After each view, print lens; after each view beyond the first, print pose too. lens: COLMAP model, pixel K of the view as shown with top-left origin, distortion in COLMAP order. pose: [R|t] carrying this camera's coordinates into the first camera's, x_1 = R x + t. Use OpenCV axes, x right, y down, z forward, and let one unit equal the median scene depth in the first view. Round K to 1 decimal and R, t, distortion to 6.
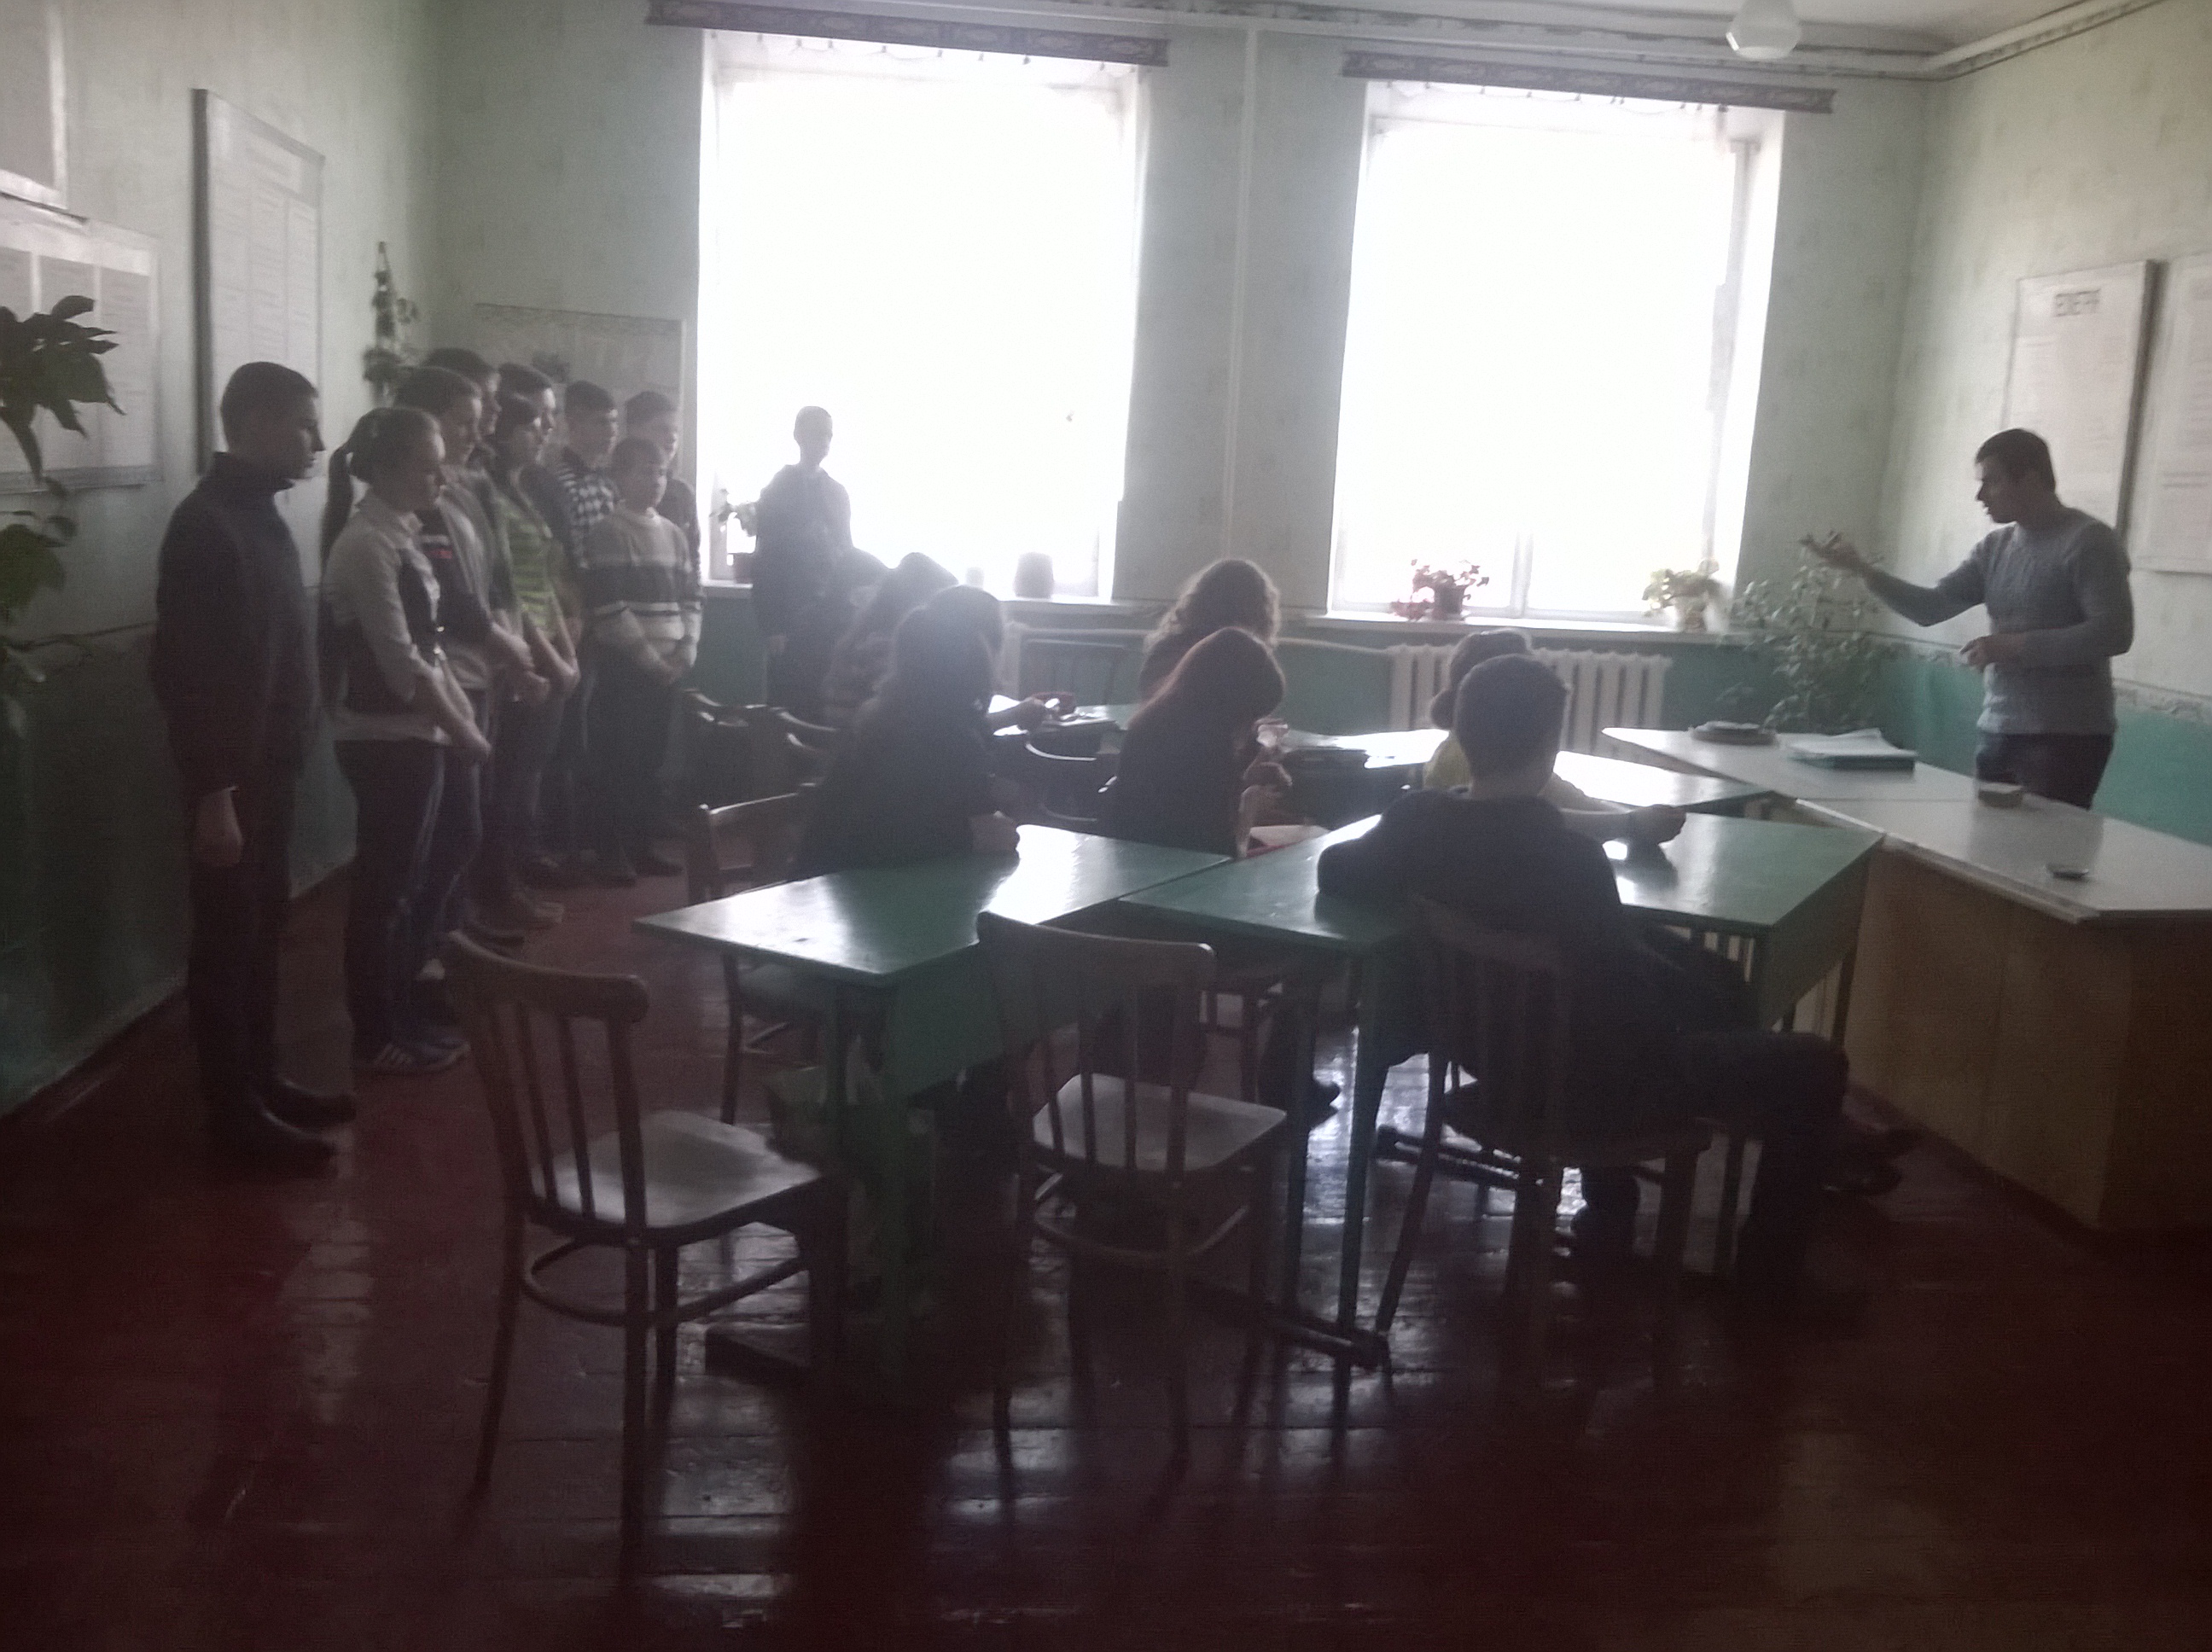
lens RADIAL K [[1907.0, 0, 1106.0], [0, 1907.0, 826.0], [0, 0, 1]] dist [0.110228, -0.281571]
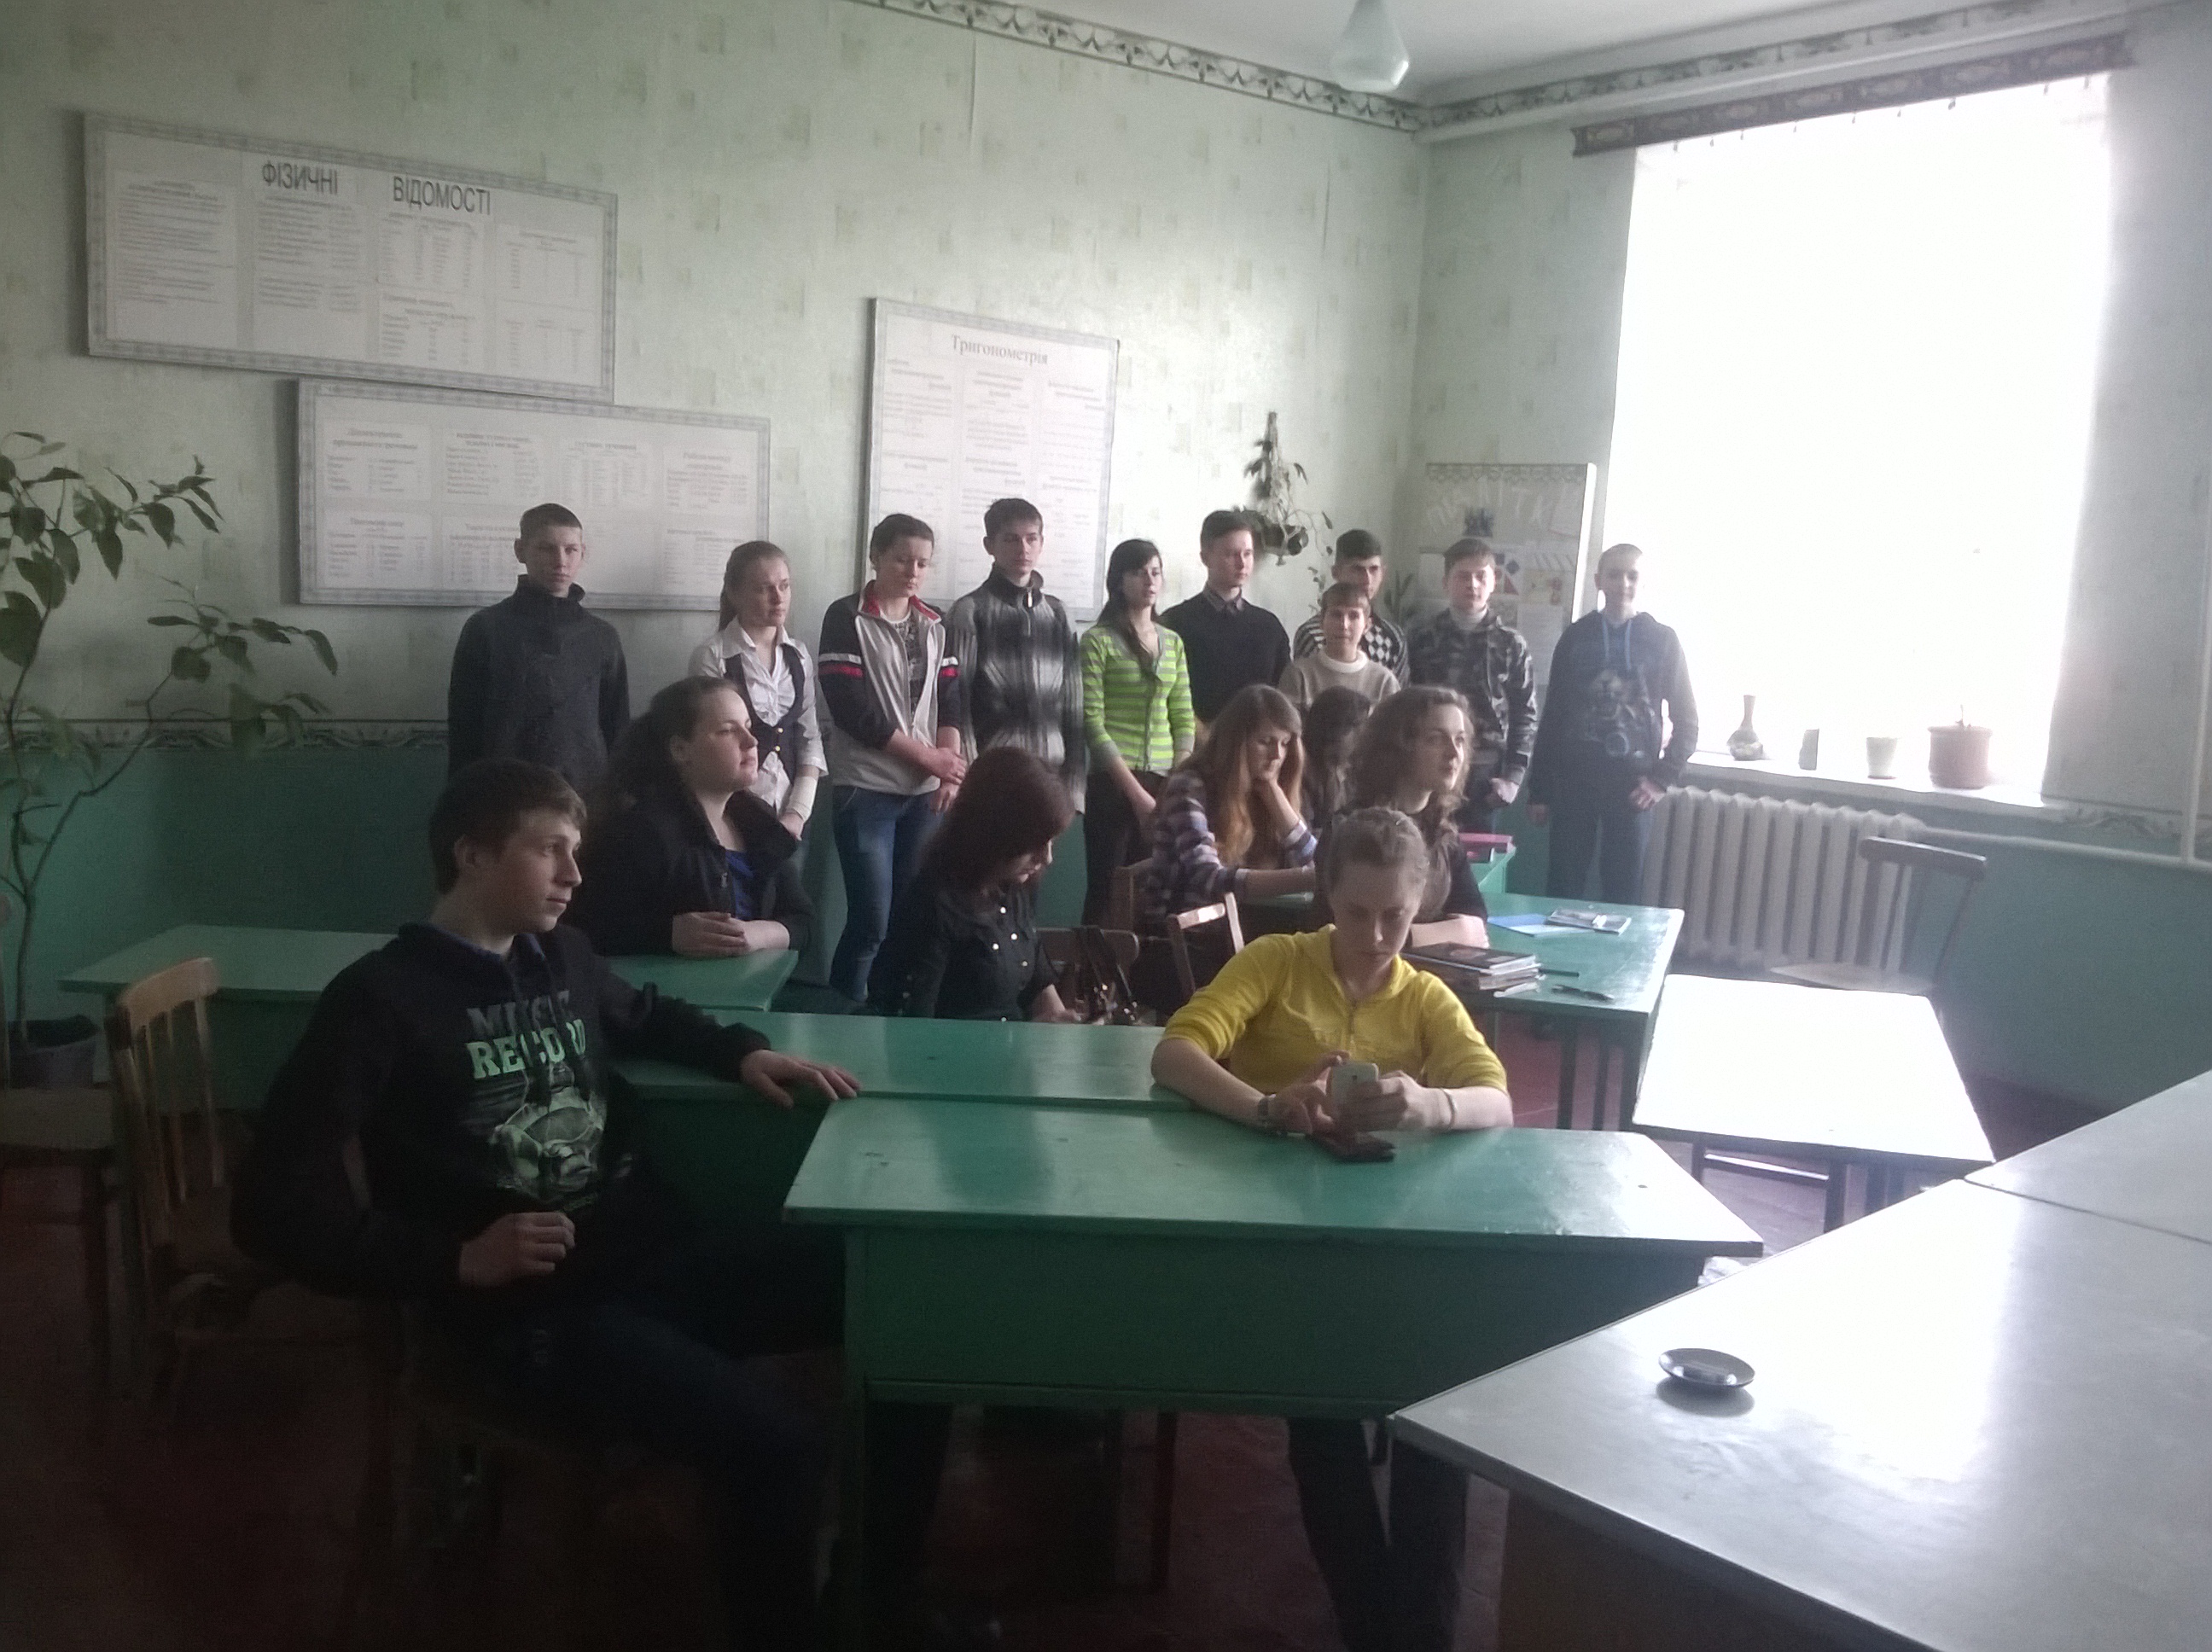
lens RADIAL K [[1907.0, 0, 1106.0], [0, 1907.0, 826.0], [0, 0, 1]] dist [0.110228, -0.281571]
pose [[0.527991, 0.084492, -0.845037, 0.456009], [-0.174596, 0.984583, -0.010646, -0.042198], [0.831109, 0.153161, 0.534603, 0.346139]]
